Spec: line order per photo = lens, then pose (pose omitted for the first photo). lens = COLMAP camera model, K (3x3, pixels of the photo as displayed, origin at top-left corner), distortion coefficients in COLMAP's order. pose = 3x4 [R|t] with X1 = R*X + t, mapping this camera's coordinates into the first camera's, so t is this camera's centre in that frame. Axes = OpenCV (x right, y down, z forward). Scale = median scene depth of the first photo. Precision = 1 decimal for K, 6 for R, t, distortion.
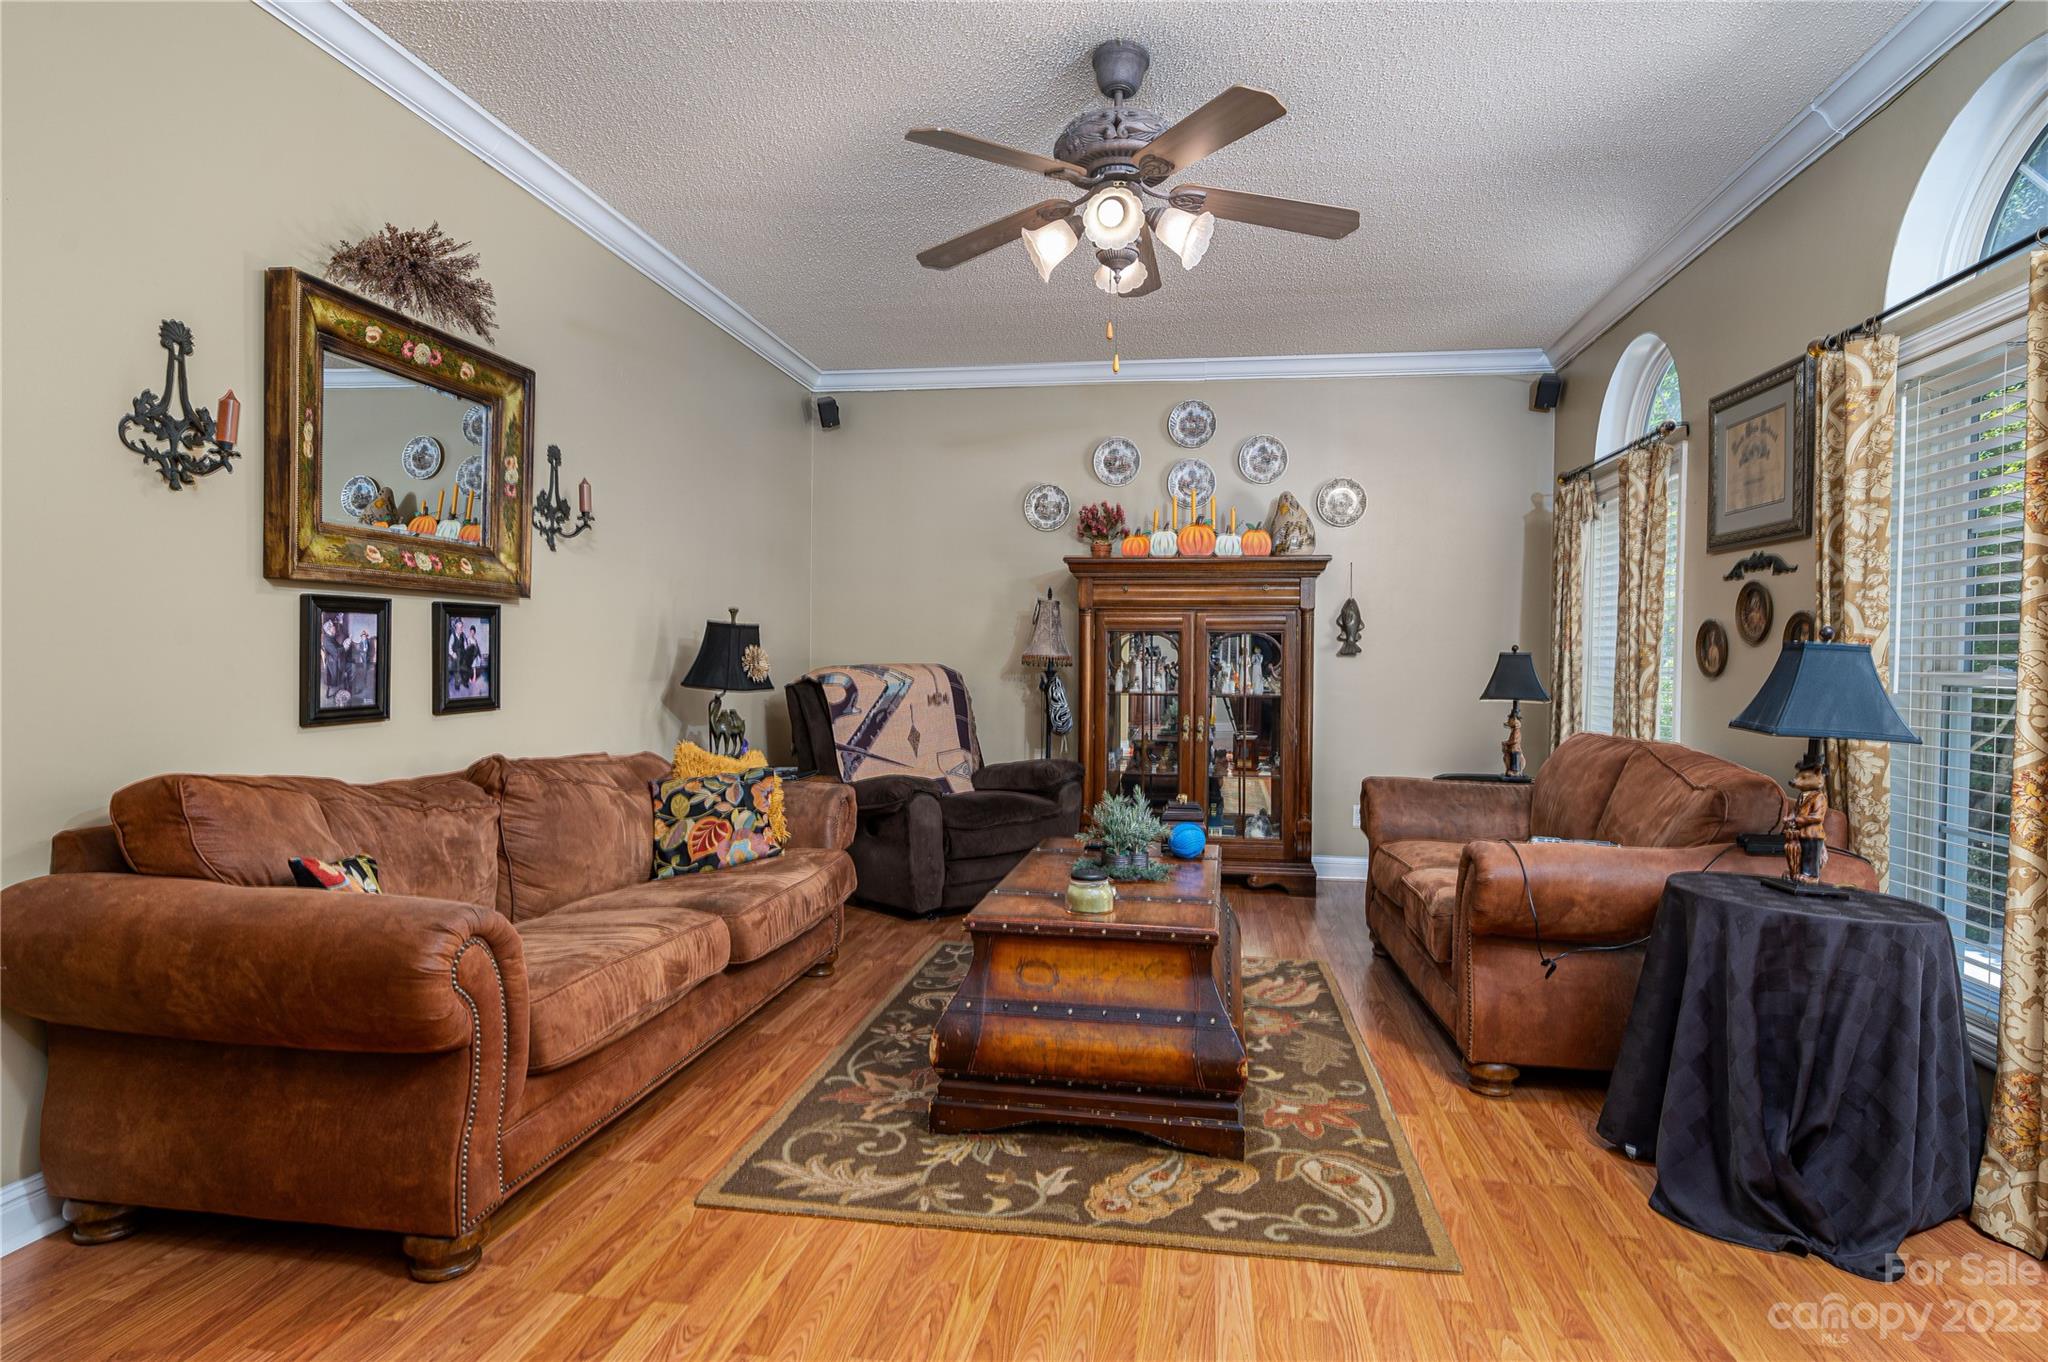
lens RADIAL K [[1105.7, 0, 1050.4], [0, 1105.7, 672.6], [0, 0, 1]] dist [0.003627, 0.000208]
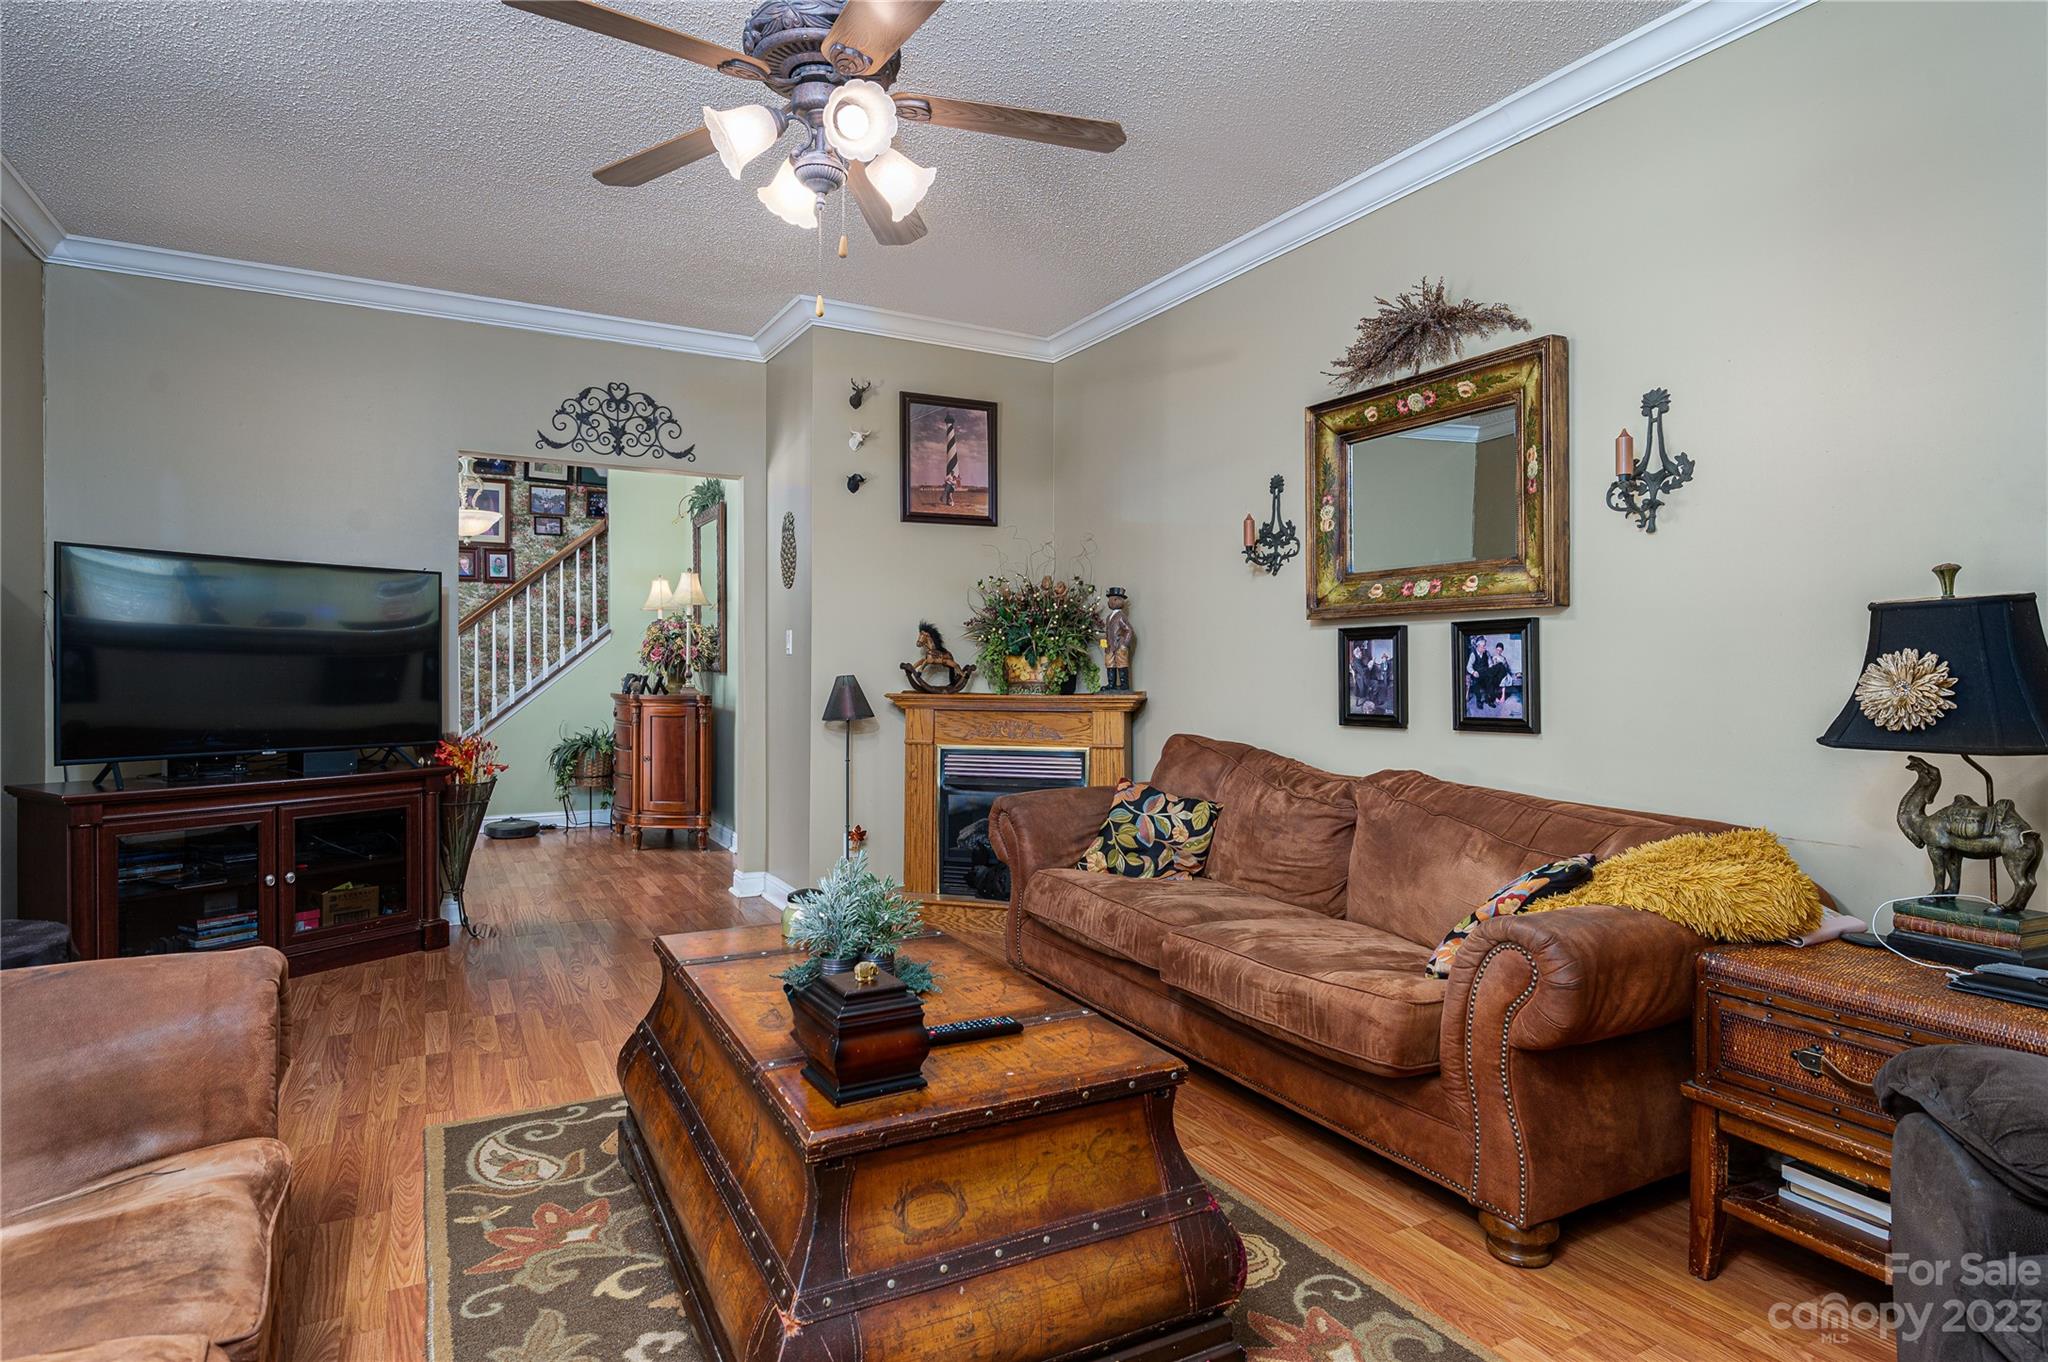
lens RADIAL K [[1105.7, 0, 1050.4], [0, 1105.7, 672.6], [0, 0, 1]] dist [0.003627, 0.000208]
pose [[-0.789844, -0.013627, -0.613157, 0.416654], [-0.020529, 0.999780, 0.004225, -0.014126], [0.612964, 0.015925, -0.789950, 1.727267]]
